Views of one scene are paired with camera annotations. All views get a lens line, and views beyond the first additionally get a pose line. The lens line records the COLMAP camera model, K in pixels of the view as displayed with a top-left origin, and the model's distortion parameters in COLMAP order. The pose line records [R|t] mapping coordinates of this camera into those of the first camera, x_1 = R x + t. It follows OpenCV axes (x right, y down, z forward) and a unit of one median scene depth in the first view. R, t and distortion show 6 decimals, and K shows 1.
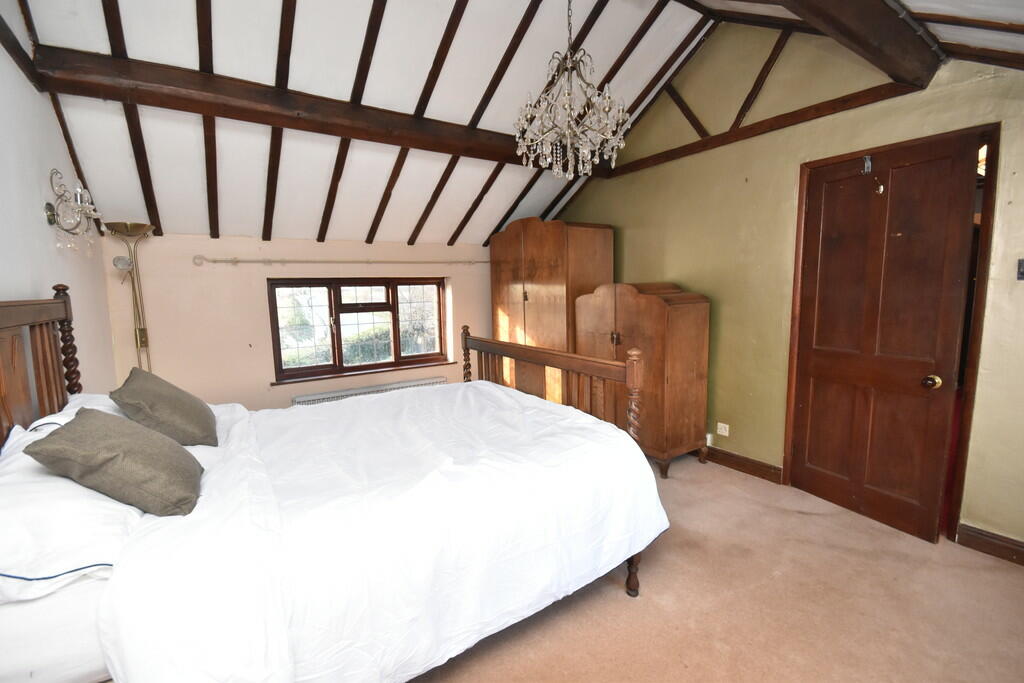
lens RADIAL K [[457.2, 0, 511.1], [0, 457.2, 346.8], [0, 0, 1]] dist [-0.001215, -0.000880]
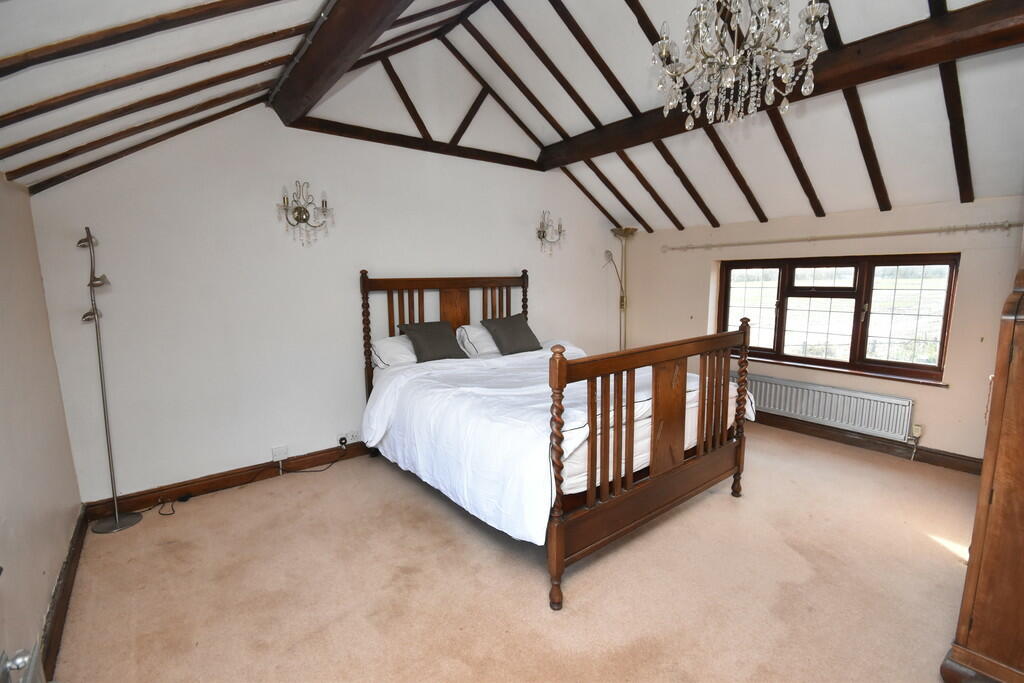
lens RADIAL K [[457.2, 0, 511.1], [0, 457.2, 346.8], [0, 0, 1]] dist [-0.001215, -0.000880]
pose [[0.056676, 0.176536, -0.982661, 0.494252], [-0.113845, 0.978966, 0.169306, -0.063529], [0.991881, 0.102275, 0.075581, 0.364139]]
